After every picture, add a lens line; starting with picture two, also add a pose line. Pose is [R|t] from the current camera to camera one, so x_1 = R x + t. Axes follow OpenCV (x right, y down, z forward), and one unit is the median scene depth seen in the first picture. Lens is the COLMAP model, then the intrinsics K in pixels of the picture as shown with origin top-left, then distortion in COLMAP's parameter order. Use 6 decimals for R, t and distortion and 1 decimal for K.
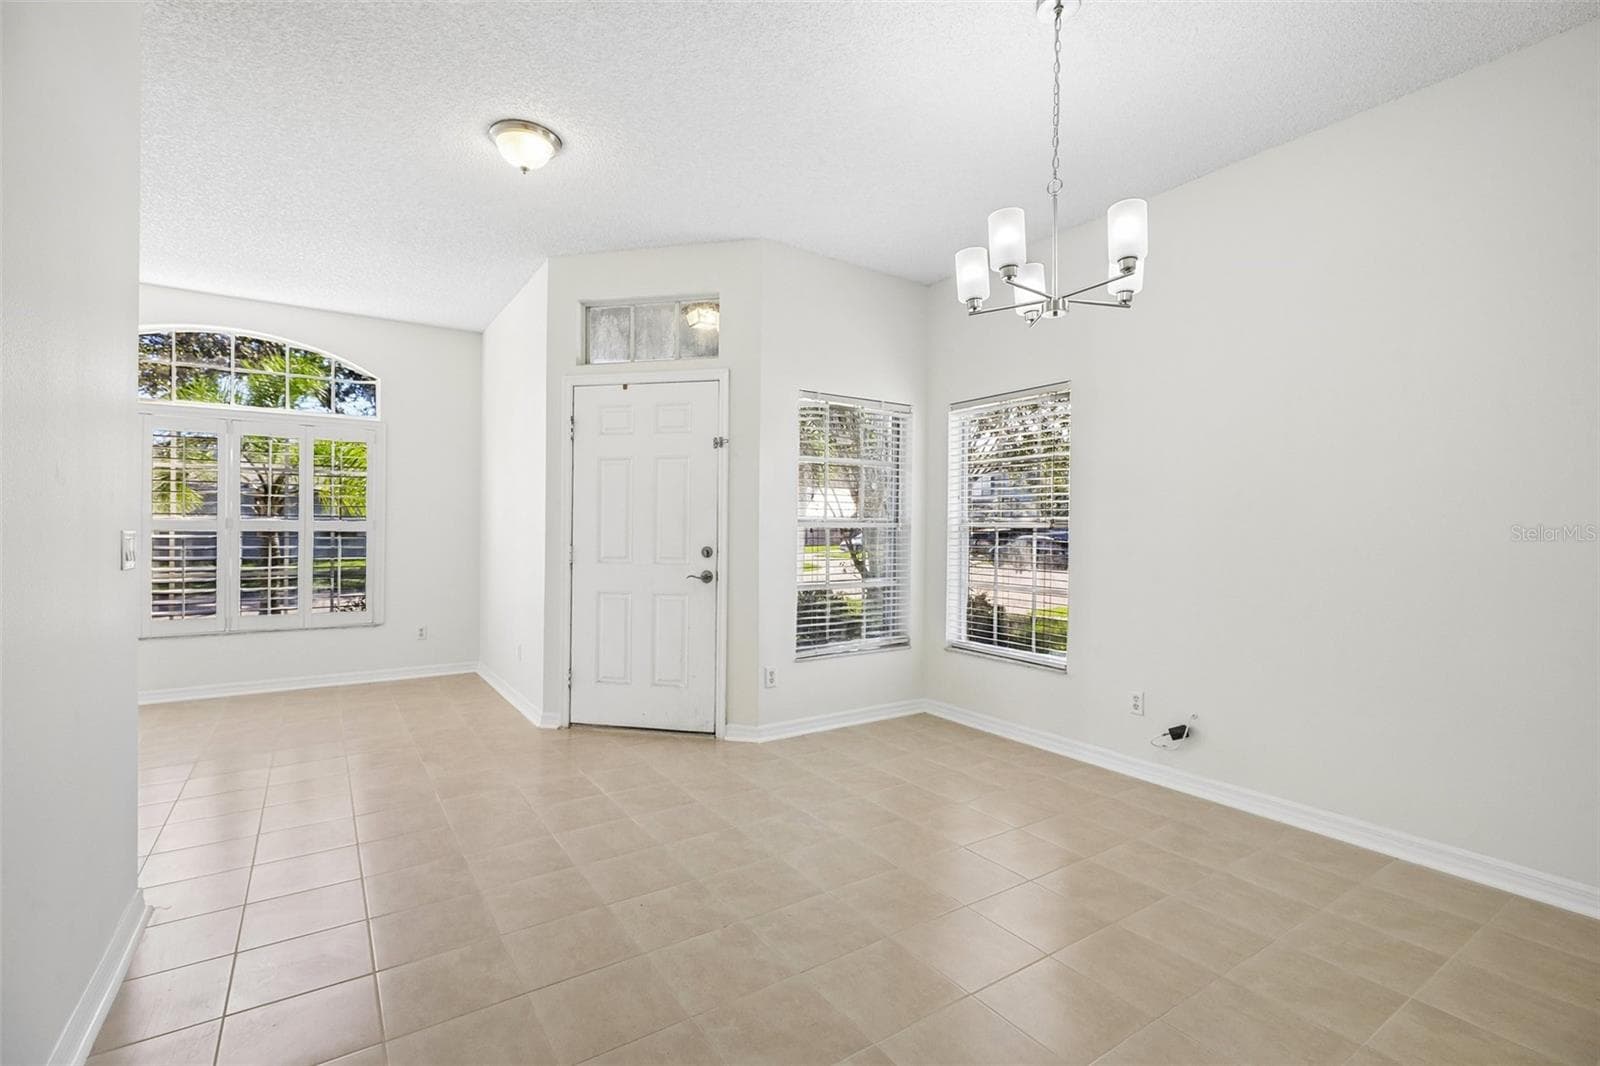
lens RADIAL K [[718.3, 0, 812.6], [0, 718.3, 535.3], [0, 0, 1]] dist [-0.001041, -0.000395]
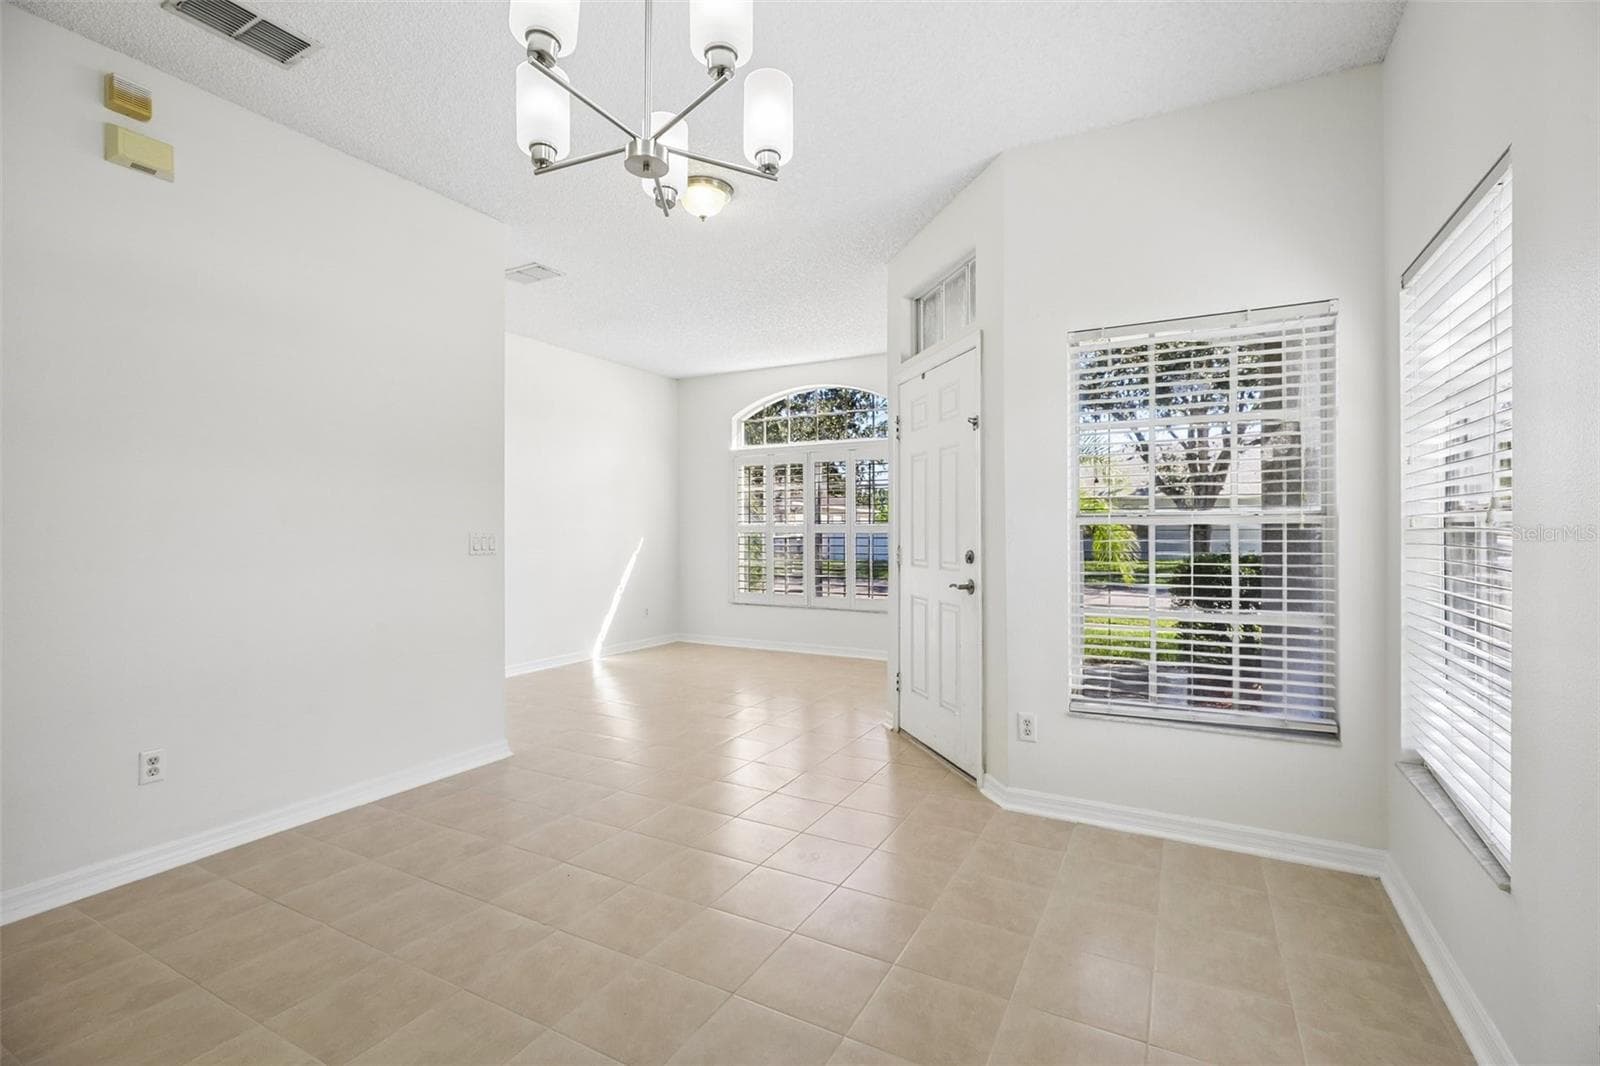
lens RADIAL K [[718.3, 0, 803.5], [0, 718.3, 526.9], [0, 0, 1]] dist [-0.001041, -0.000395]
pose [[0.457872, -0.010344, -0.888958, 0.490040], [-0.000480, 0.999929, -0.011883, -0.001530], [0.889018, 0.005868, 0.457835, 0.443092]]
